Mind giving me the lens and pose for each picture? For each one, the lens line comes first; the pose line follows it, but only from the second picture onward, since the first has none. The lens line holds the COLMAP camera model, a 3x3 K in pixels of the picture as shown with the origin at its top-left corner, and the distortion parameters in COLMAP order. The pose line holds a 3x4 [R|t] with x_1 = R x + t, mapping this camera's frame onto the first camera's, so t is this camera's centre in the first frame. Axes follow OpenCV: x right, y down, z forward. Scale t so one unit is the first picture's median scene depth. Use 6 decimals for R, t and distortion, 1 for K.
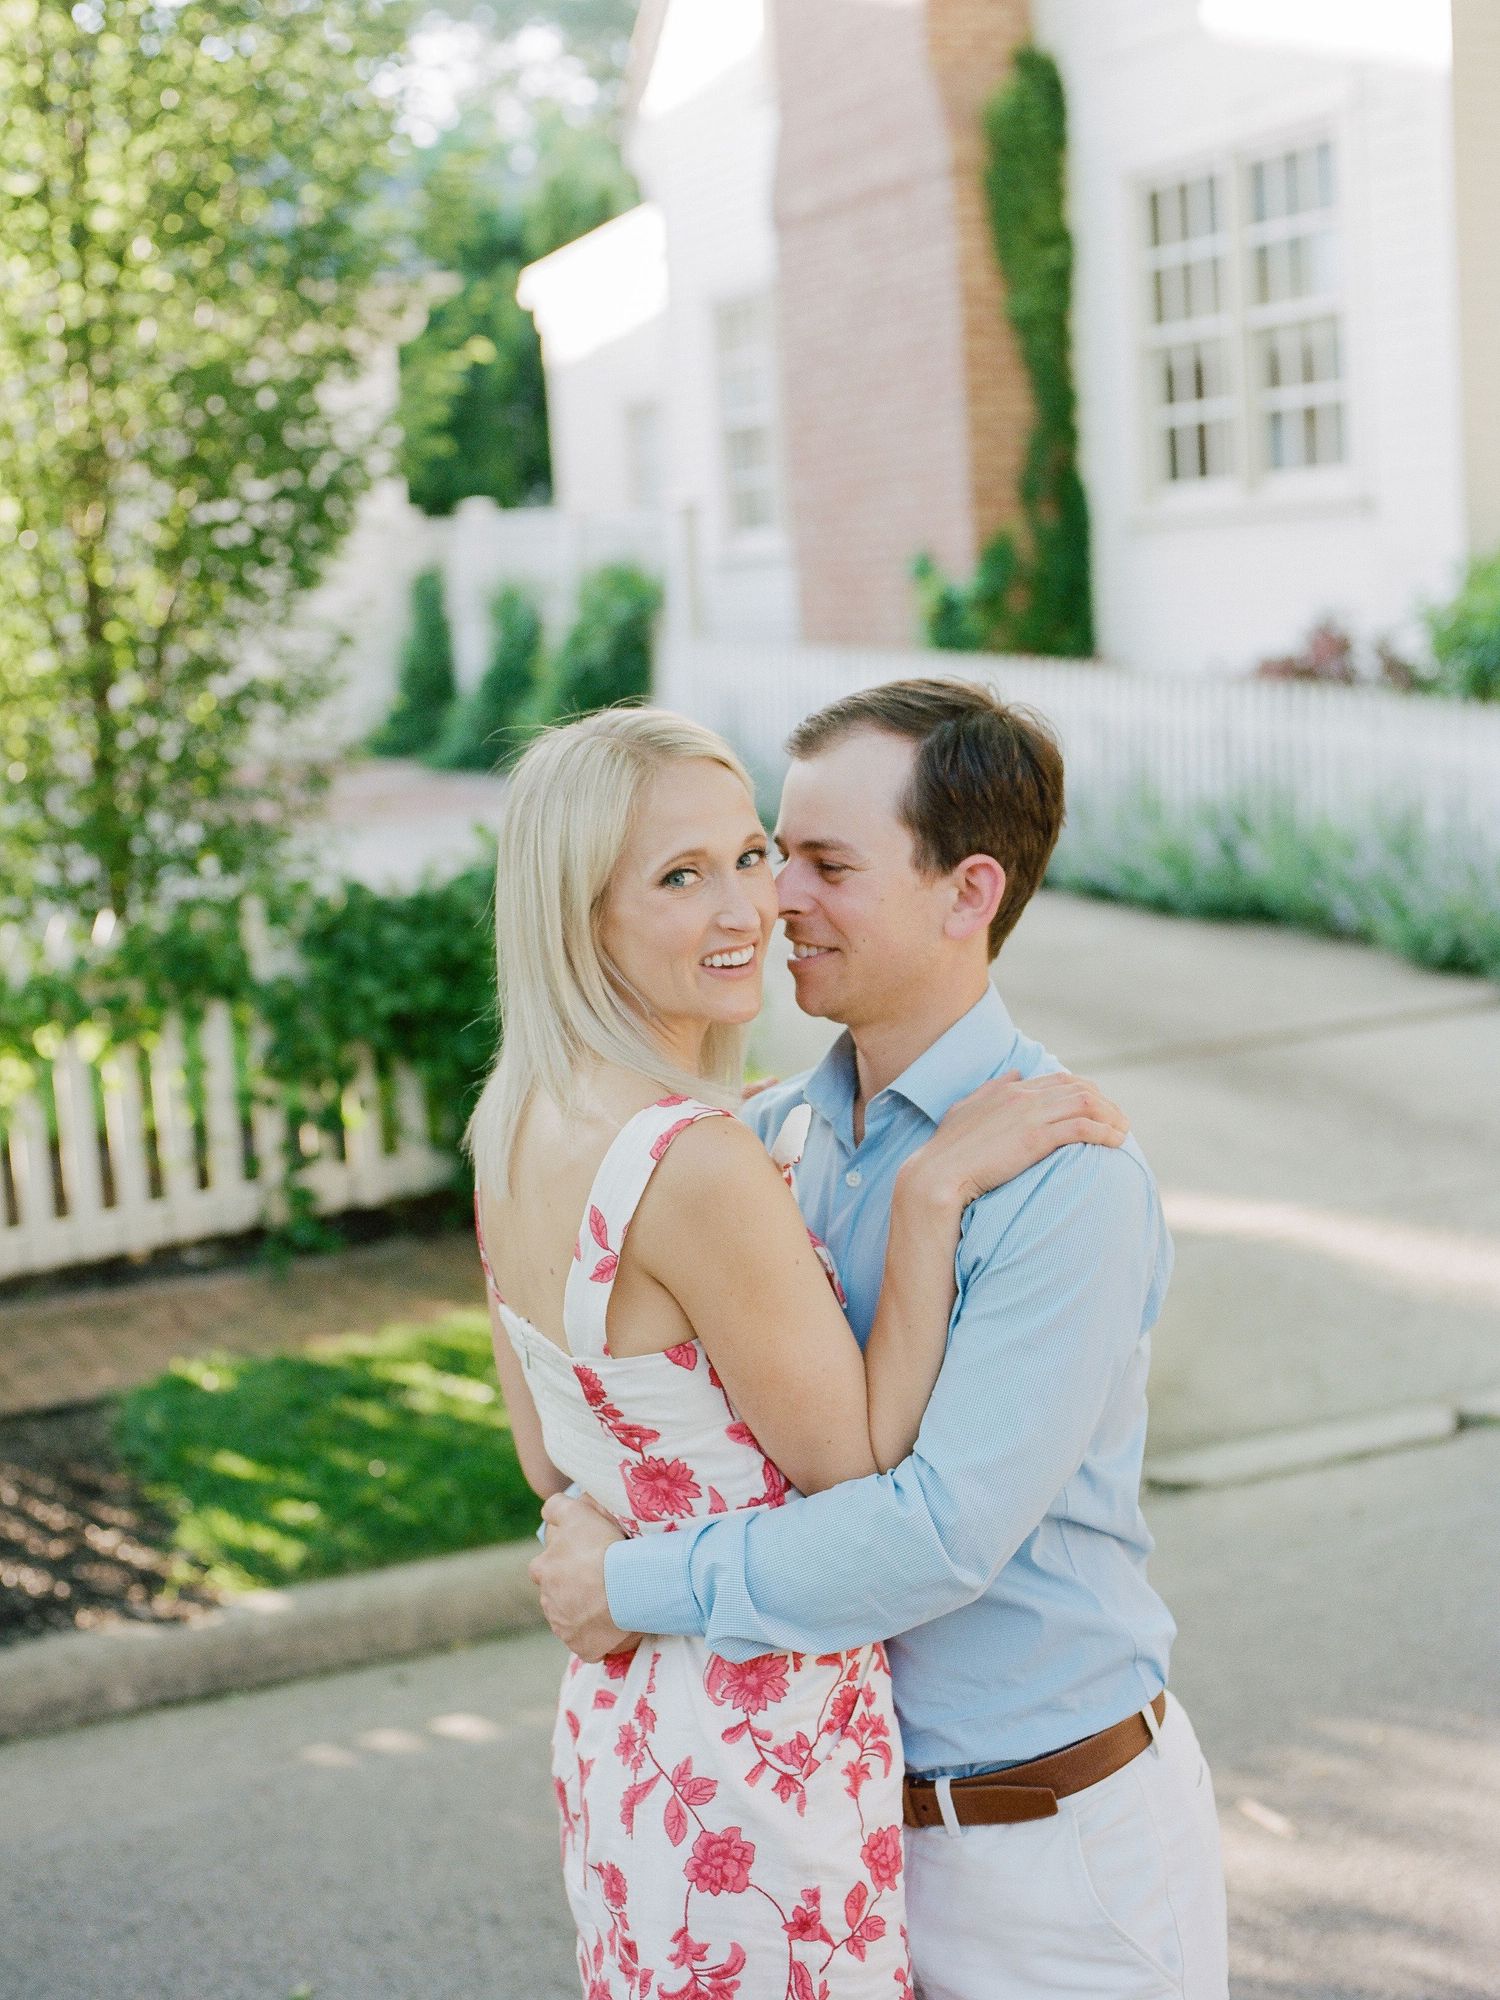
lens RADIAL K [[3173.9, 0, 737.4], [0, 3173.9, 1008.6], [0, 0, 1]] dist [-0.037027, 0.185506]
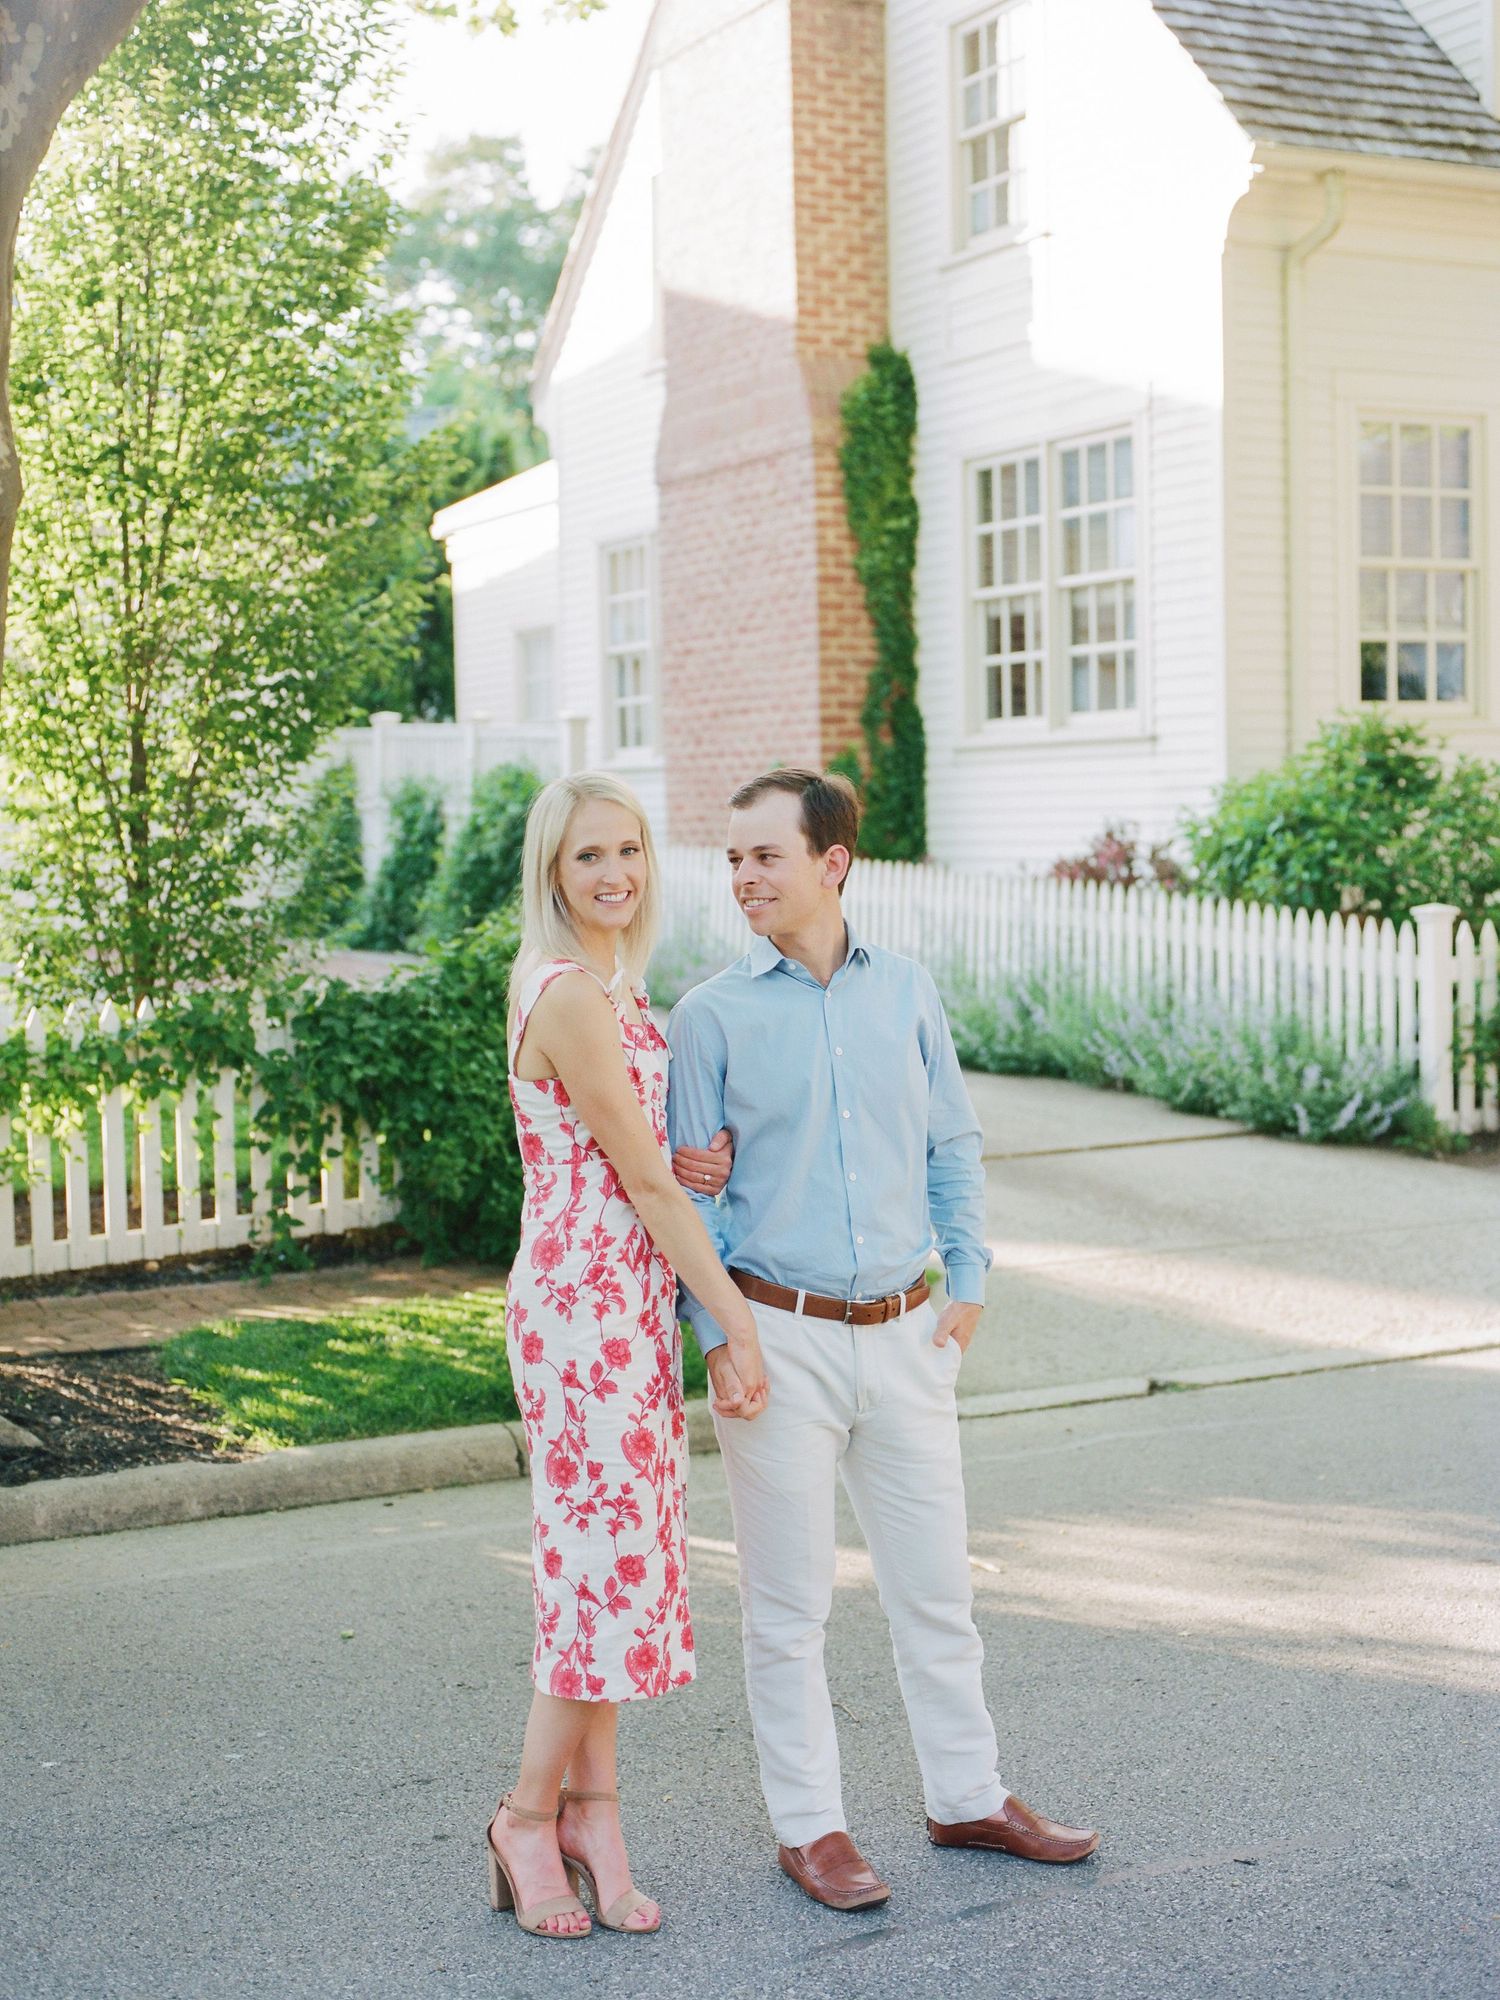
lens RADIAL K [[3165.3, 0, 752.4], [0, 3165.3, 986.7], [0, 0, 1]] dist [0.002113, 0.024999]
pose [[0.997847, 0.039456, 0.052385, -0.017413], [-0.035154, 0.996122, -0.080649, 0.057051], [-0.055364, 0.078634, 0.995365, -0.279681]]
